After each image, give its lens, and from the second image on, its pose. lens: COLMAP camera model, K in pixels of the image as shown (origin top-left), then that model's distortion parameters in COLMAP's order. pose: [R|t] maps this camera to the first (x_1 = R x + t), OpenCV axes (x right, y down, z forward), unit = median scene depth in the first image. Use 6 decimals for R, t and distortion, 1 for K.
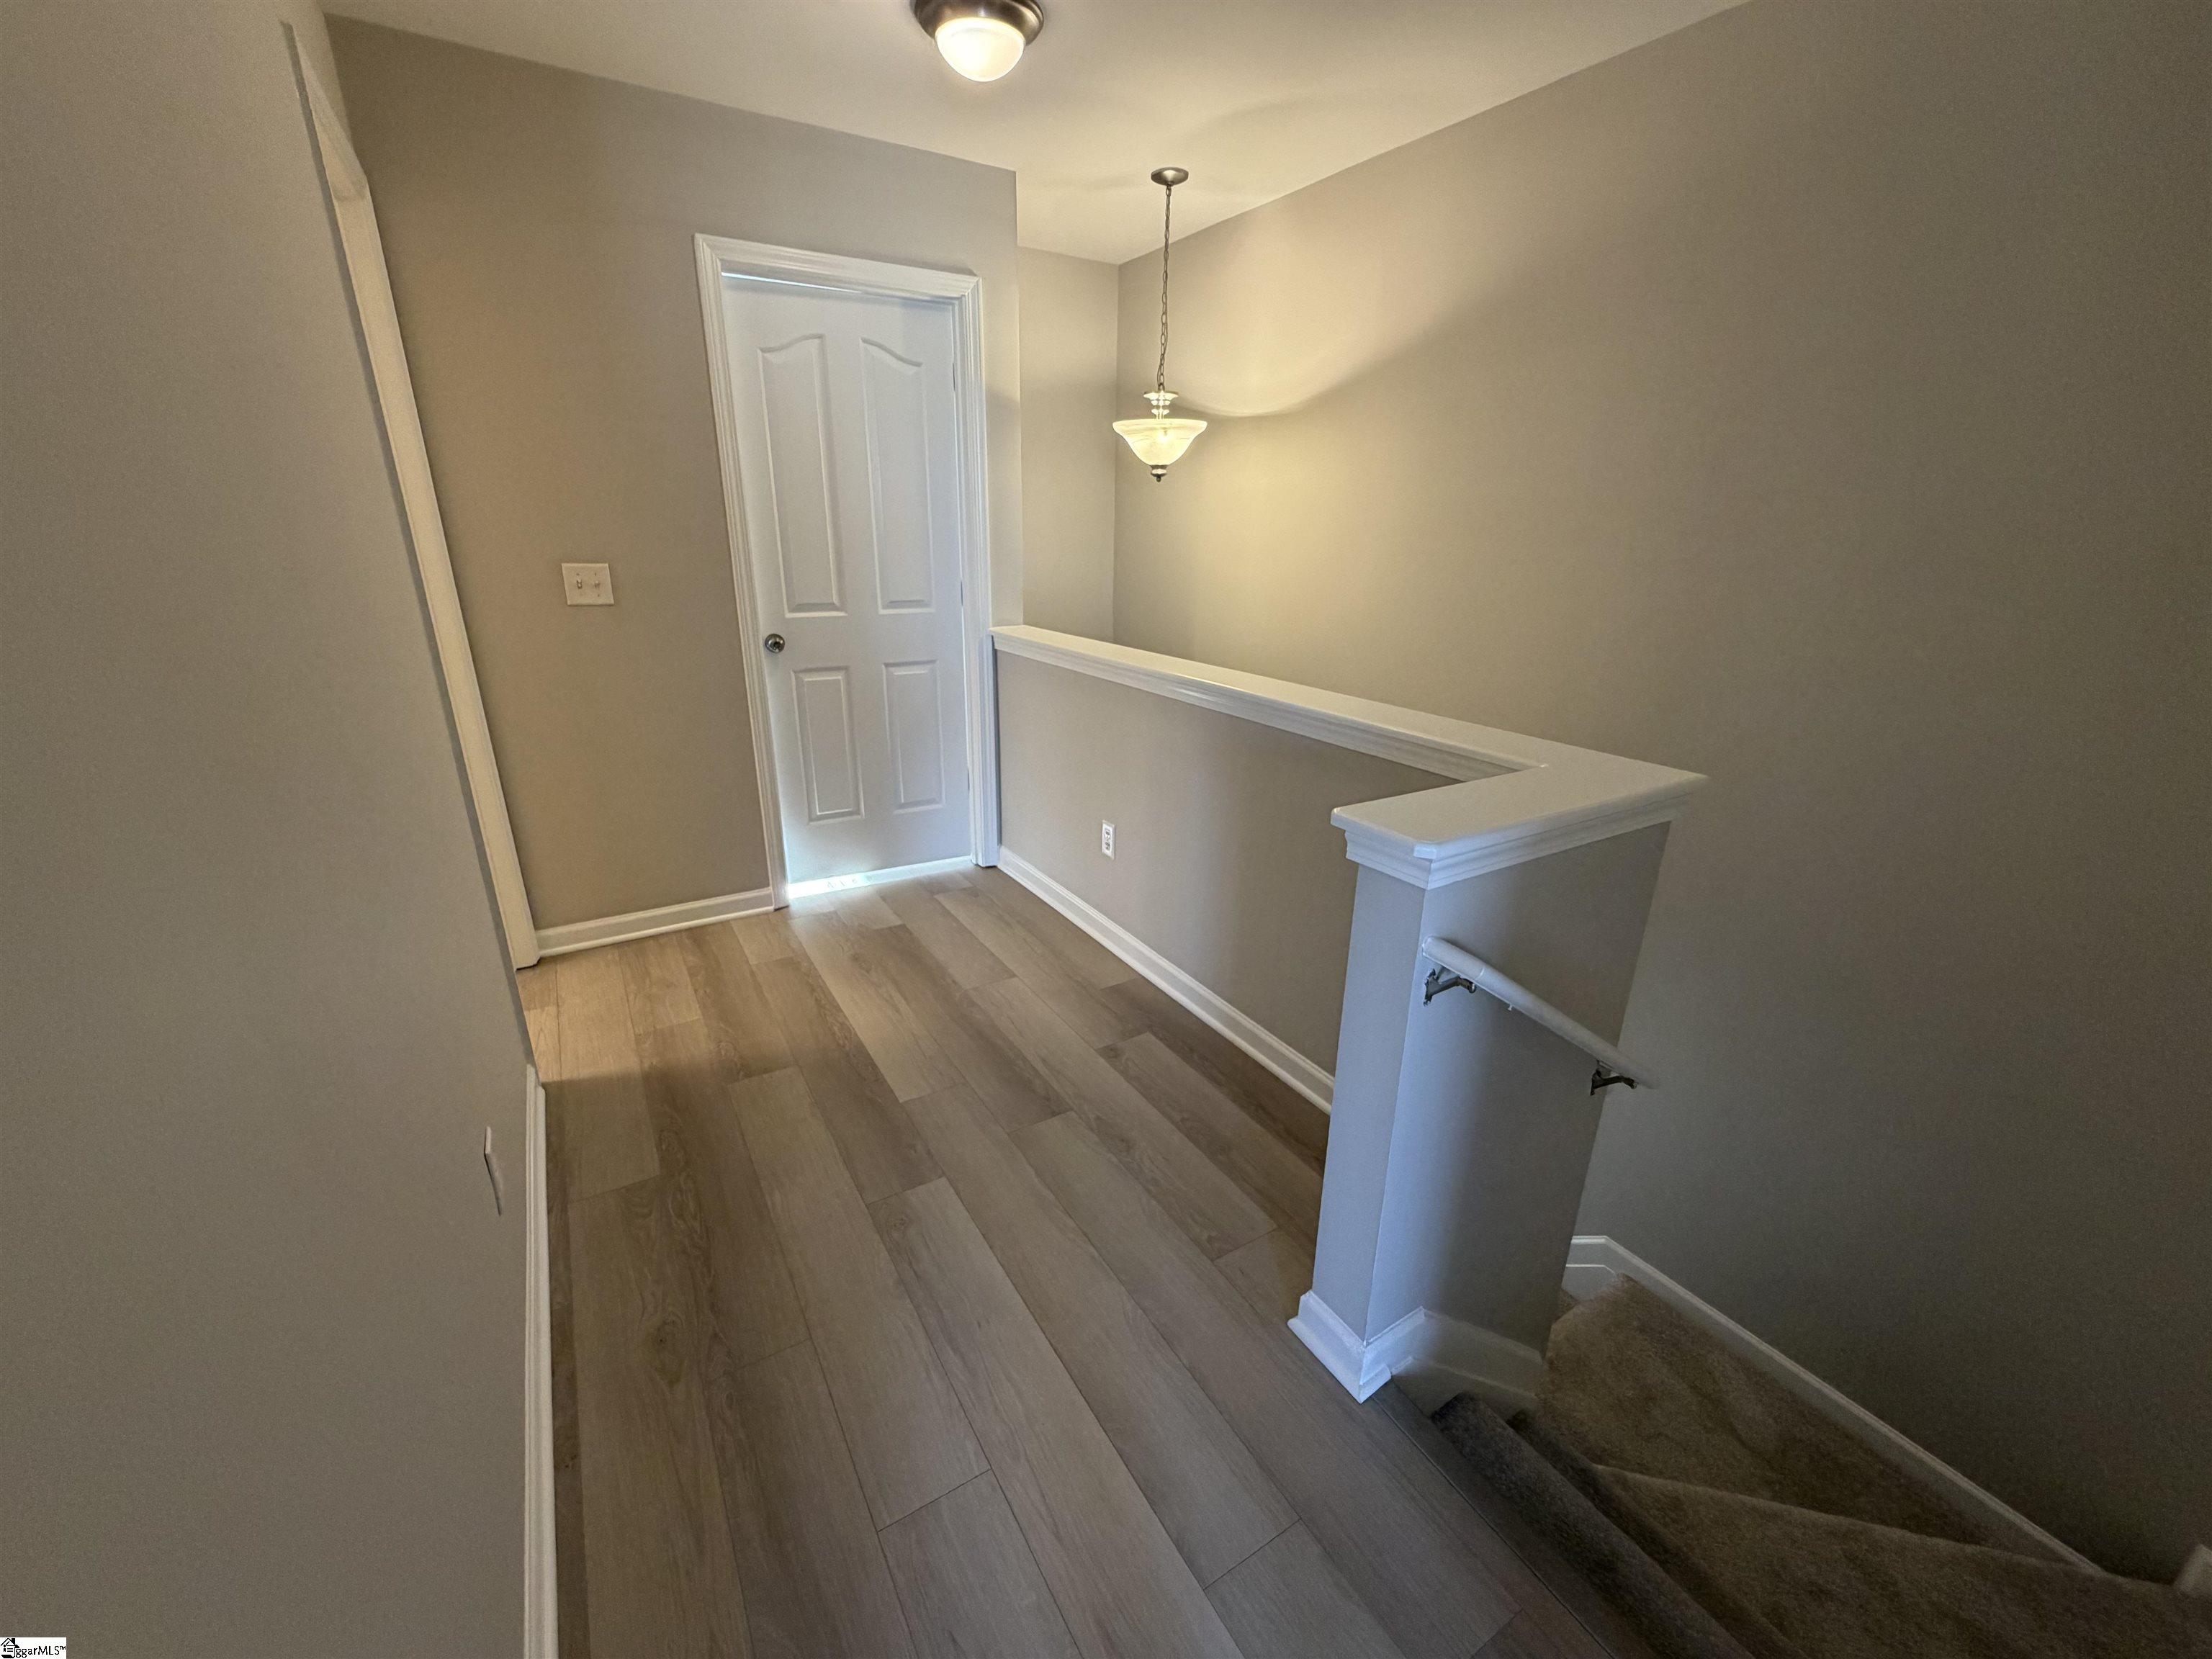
lens RADIAL K [[881.3, 0, 1098.9], [0, 881.3, 829.4], [0, 0, 1]] dist [0.000463, -0.000001]
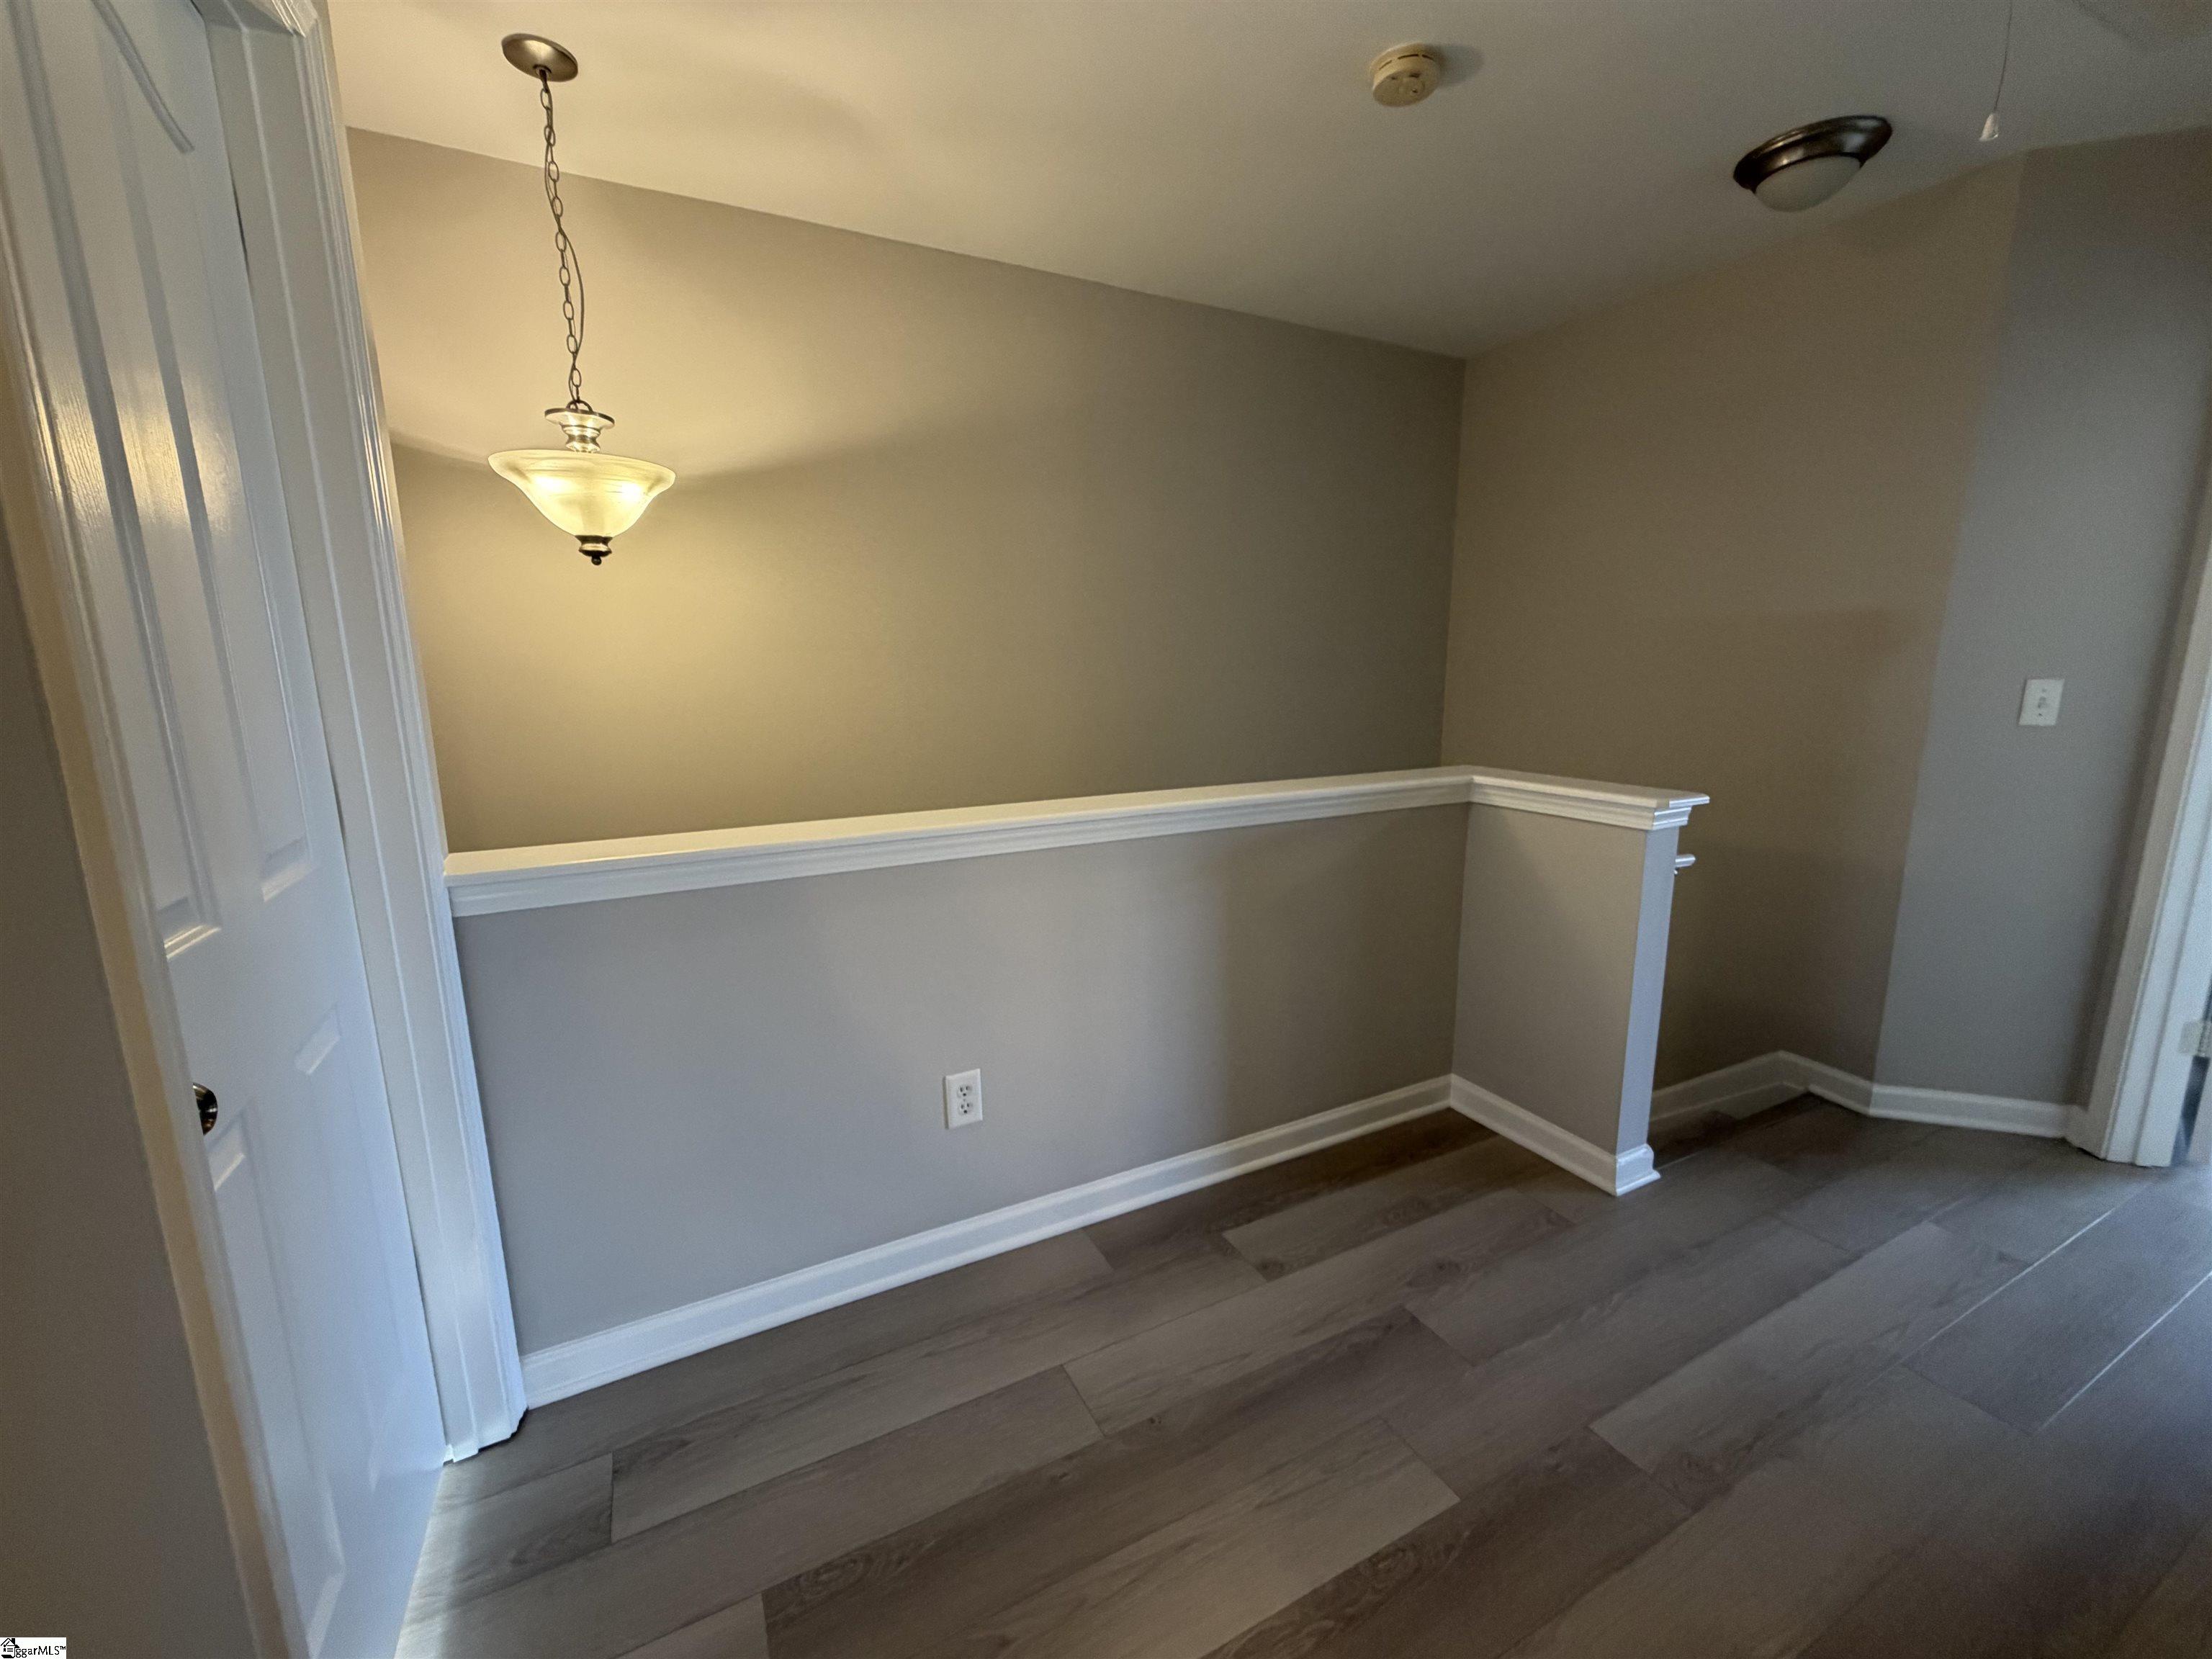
lens RADIAL K [[881.3, 0, 1098.9], [0, 881.3, 829.4], [0, 0, 1]] dist [0.000463, -0.000001]
pose [[0.071289, -0.191965, 0.978809, -0.694864], [0.338680, 0.927665, 0.157267, -0.288650], [-0.938197, 0.320292, 0.131147, 0.914269]]
